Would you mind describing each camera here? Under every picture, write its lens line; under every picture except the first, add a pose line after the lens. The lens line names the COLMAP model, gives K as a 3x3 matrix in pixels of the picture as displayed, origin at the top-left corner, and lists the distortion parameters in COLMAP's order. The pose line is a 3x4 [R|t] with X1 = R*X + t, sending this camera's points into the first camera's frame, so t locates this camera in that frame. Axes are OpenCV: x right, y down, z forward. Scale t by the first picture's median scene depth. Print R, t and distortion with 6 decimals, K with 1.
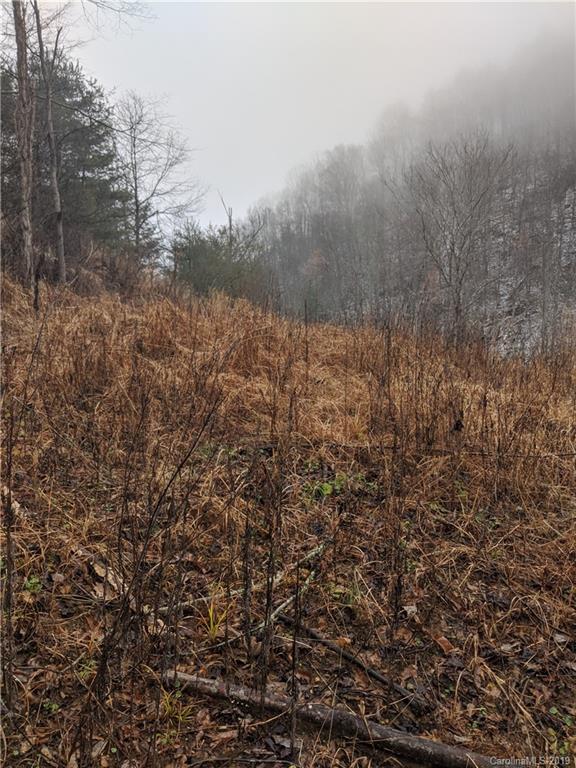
lens RADIAL K [[604.6, 0, 287.5], [0, 604.6, 384.1], [0, 0, 1]] dist [-0.000228, -0.000355]
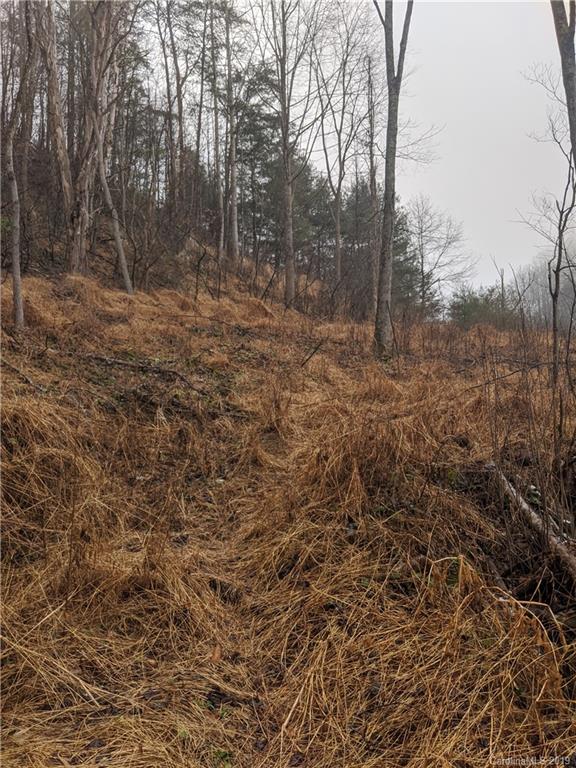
lens RADIAL K [[604.6, 0, 287.6], [0, 604.6, 383.6], [0, 0, 1]] dist [-0.000228, -0.000355]
pose [[0.900241, -0.016935, -0.435062, 0.050015], [-0.027040, 0.995140, -0.094689, 0.064502], [0.434551, 0.097007, 0.895408, -0.264911]]
